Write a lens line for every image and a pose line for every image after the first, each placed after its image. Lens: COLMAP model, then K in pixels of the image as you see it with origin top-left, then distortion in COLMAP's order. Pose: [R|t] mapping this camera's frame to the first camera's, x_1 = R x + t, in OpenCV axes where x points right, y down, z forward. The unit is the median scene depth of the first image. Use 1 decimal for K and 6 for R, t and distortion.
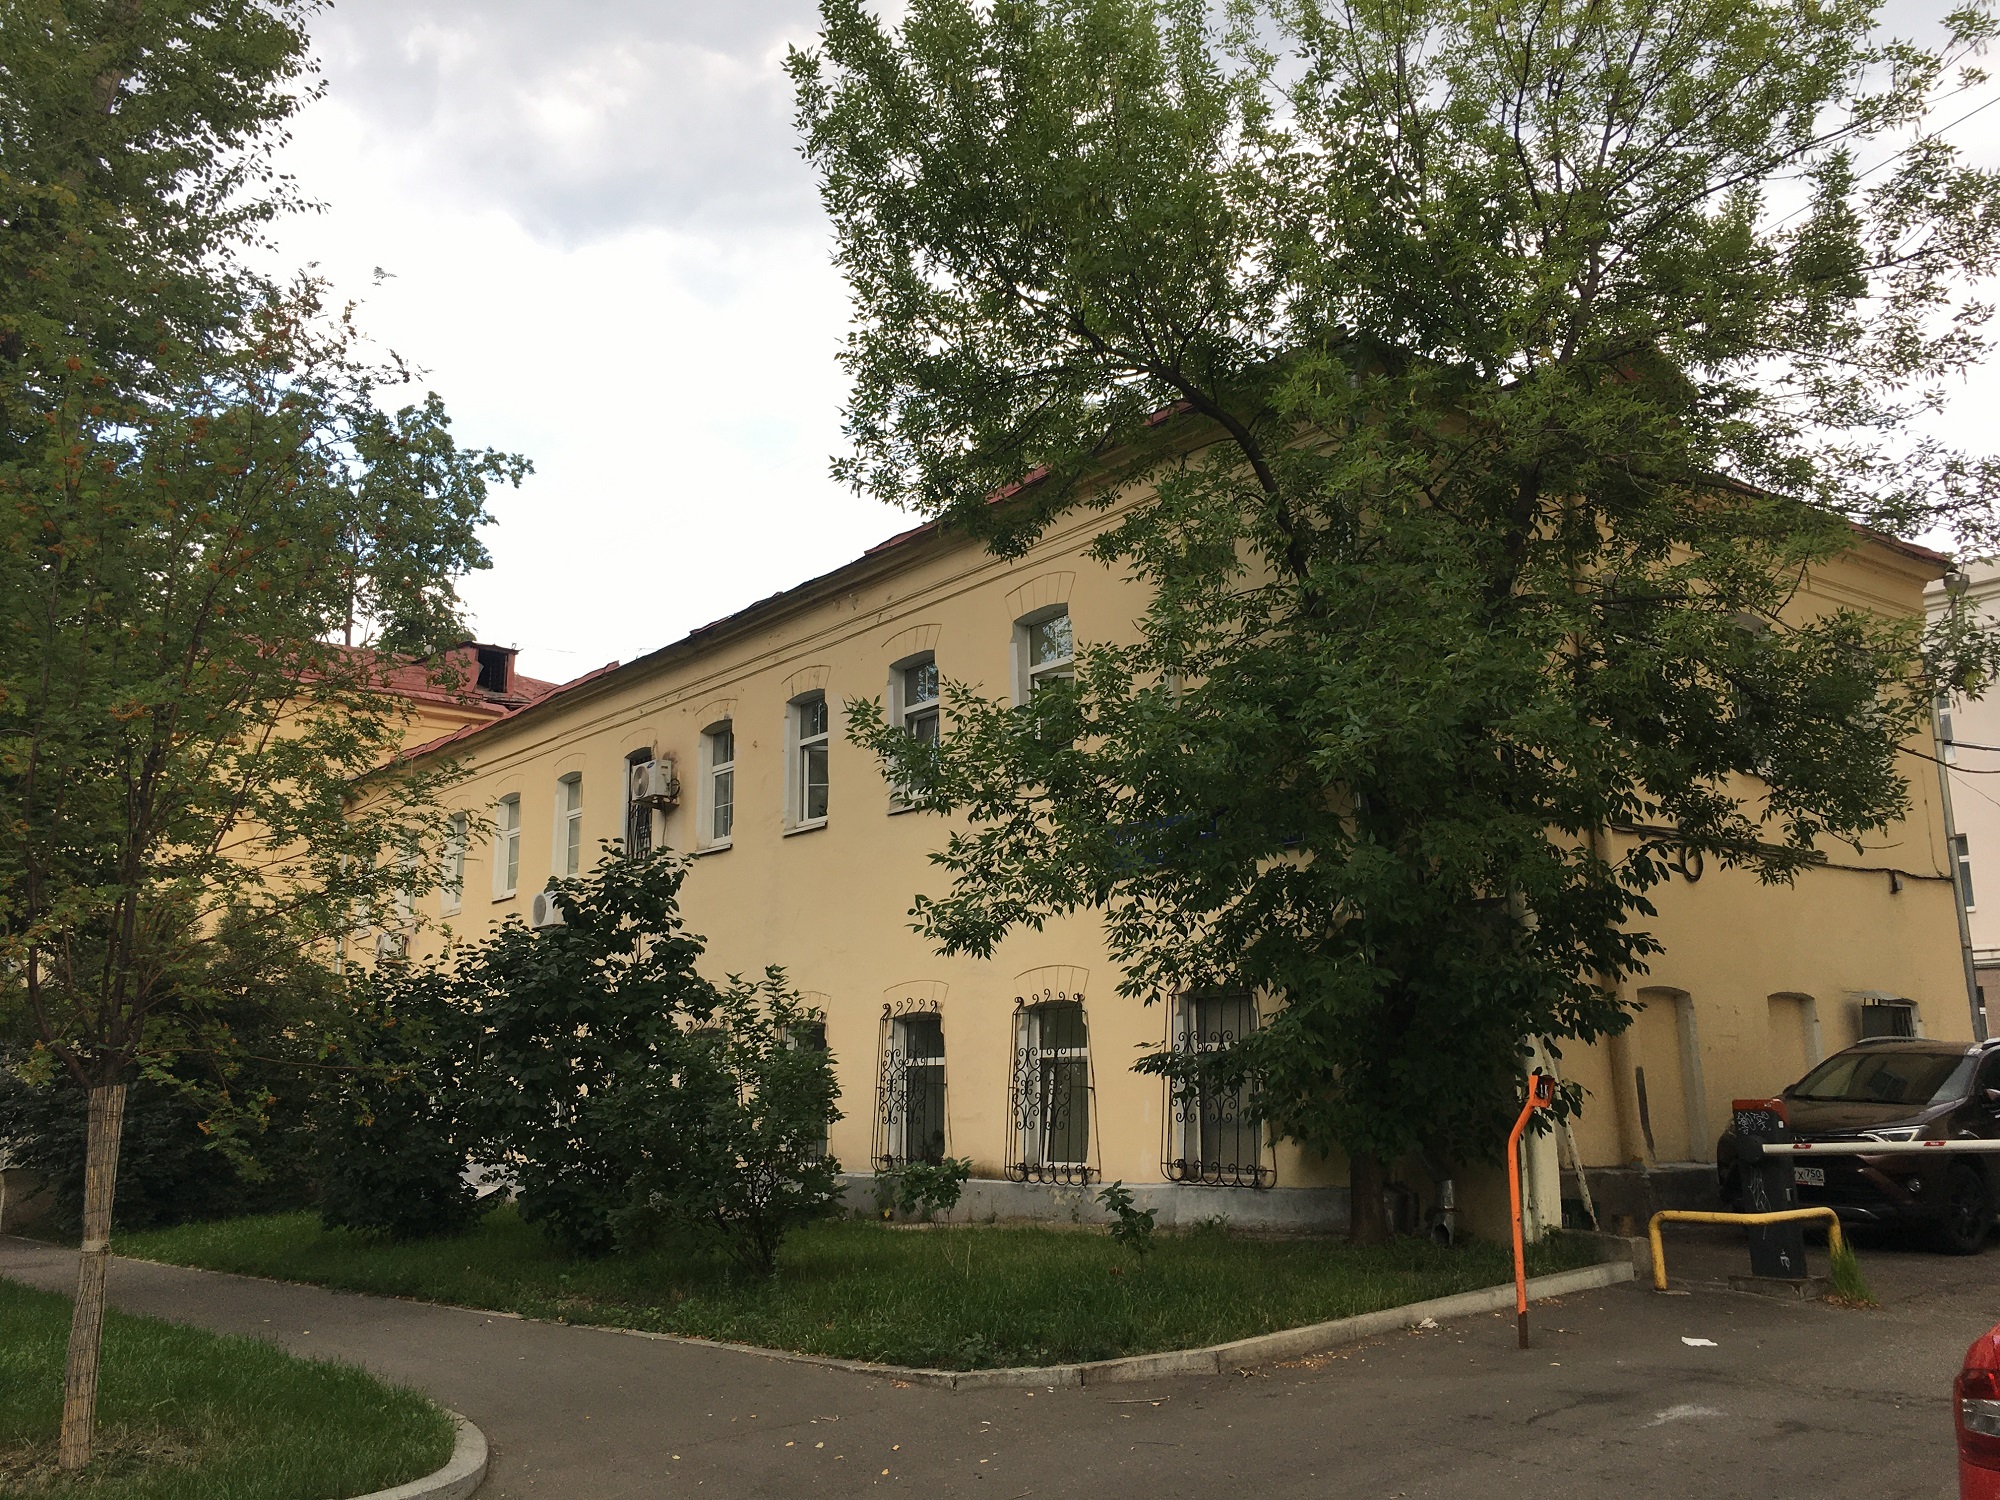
lens RADIAL K [[1683.5, 0, 1002.1], [0, 1683.5, 751.7], [0, 0, 1]] dist [0.038075, -0.036575]
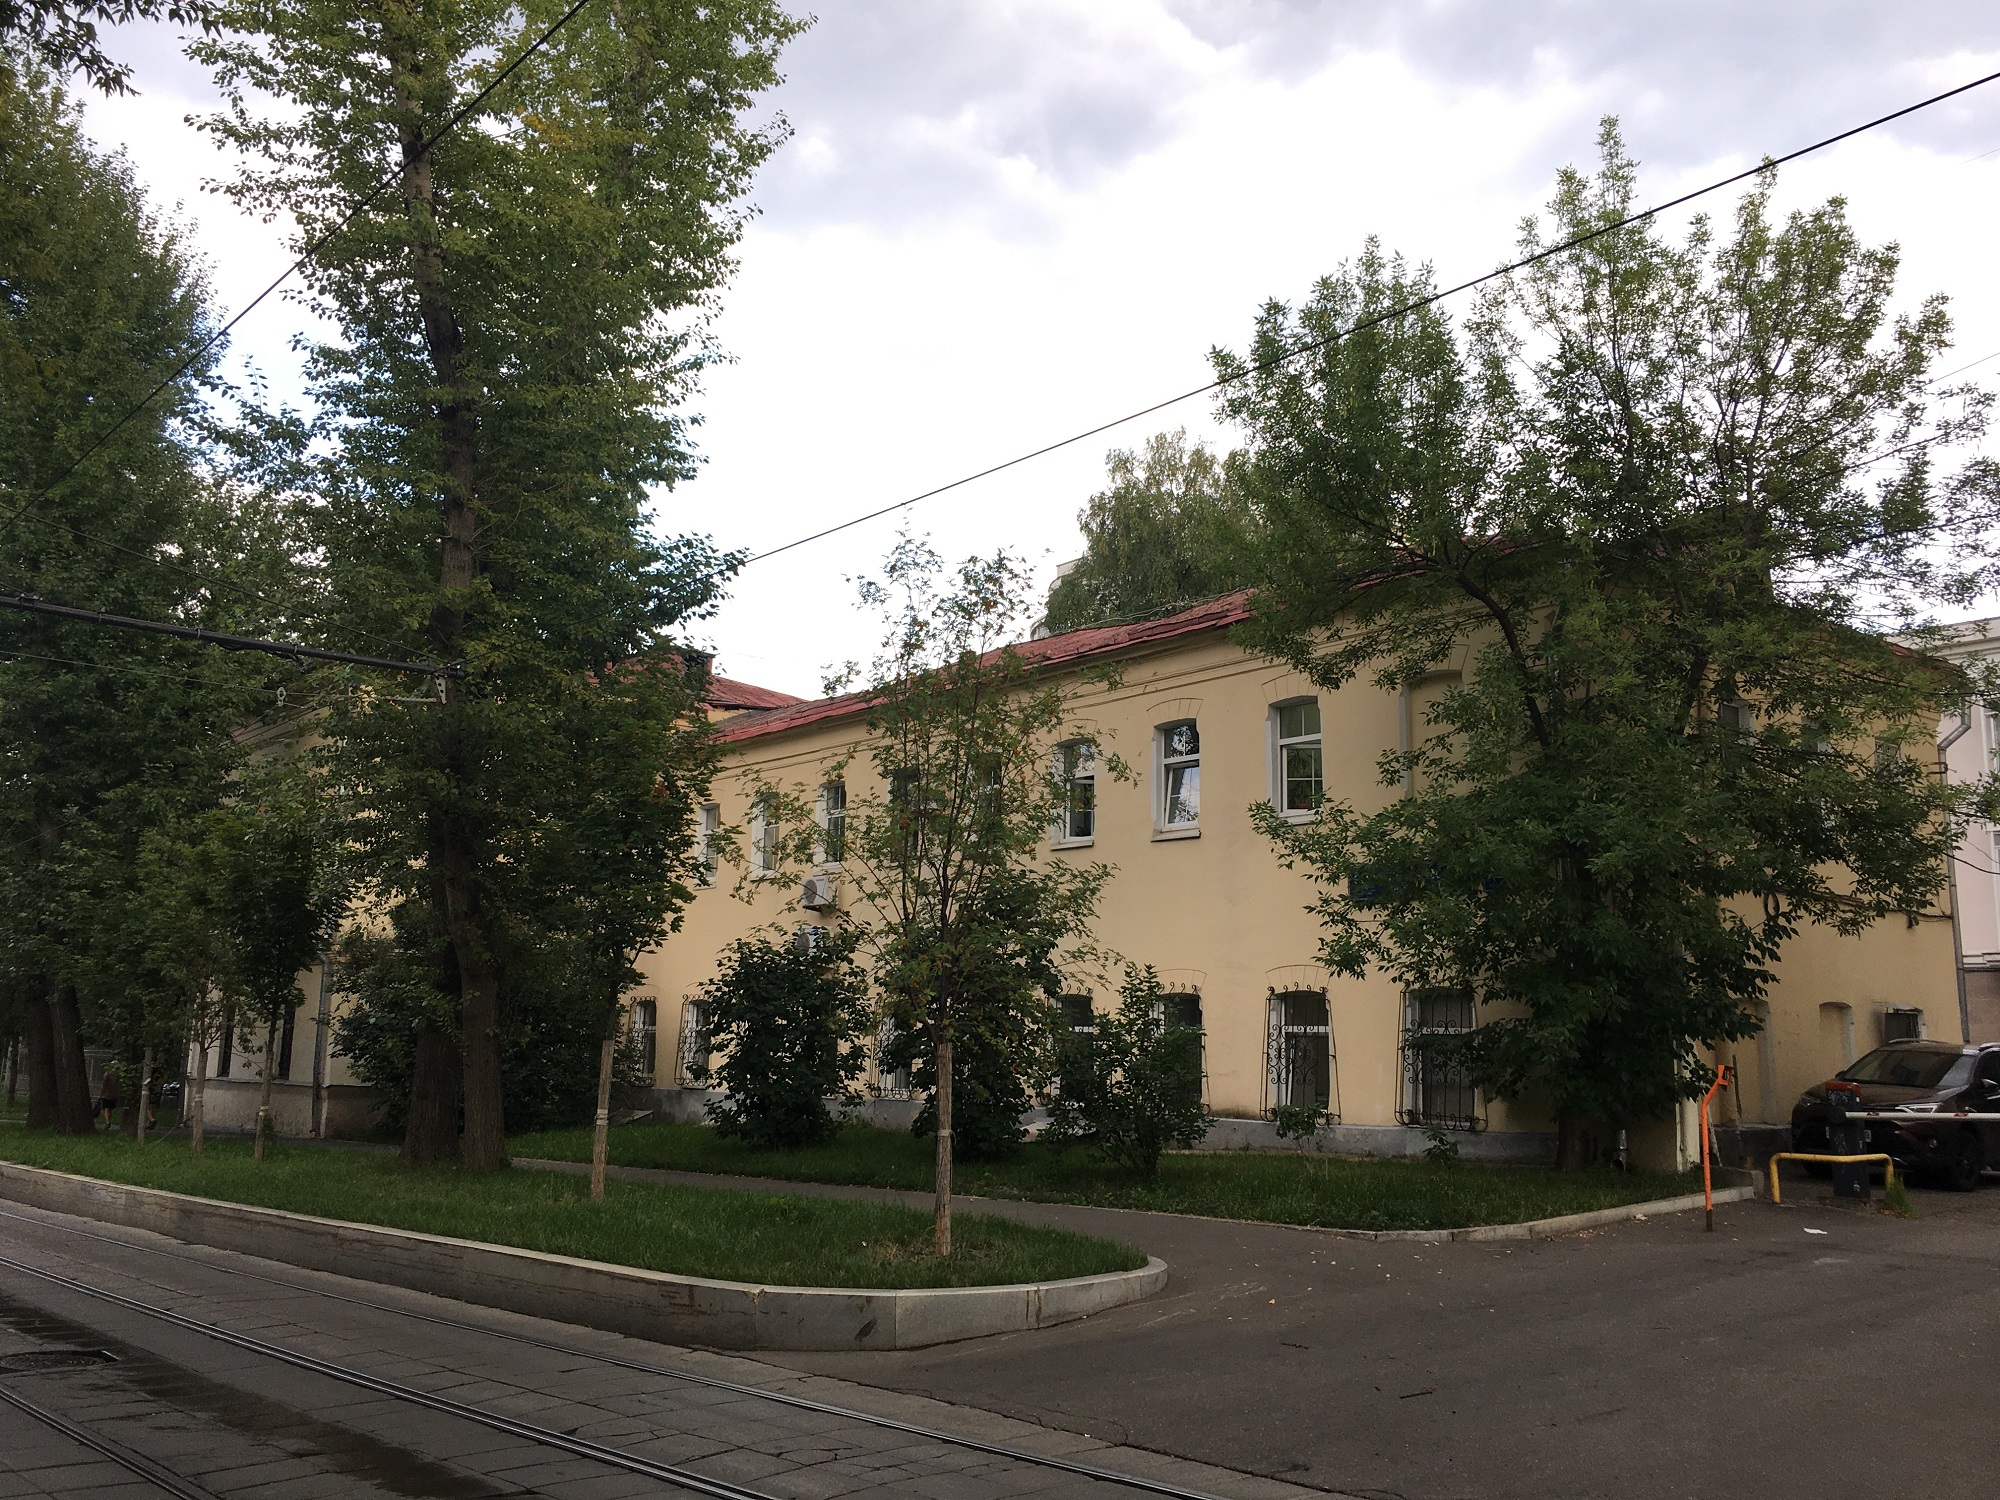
lens RADIAL K [[1683.5, 0, 995.8], [0, 1683.5, 751.6], [0, 0, 1]] dist [0.038075, -0.036575]
pose [[0.999174, 0.036002, 0.018866, -0.322304], [-0.036564, 0.998870, 0.030353, -0.101116], [-0.017752, -0.031018, 0.999361, -0.457132]]
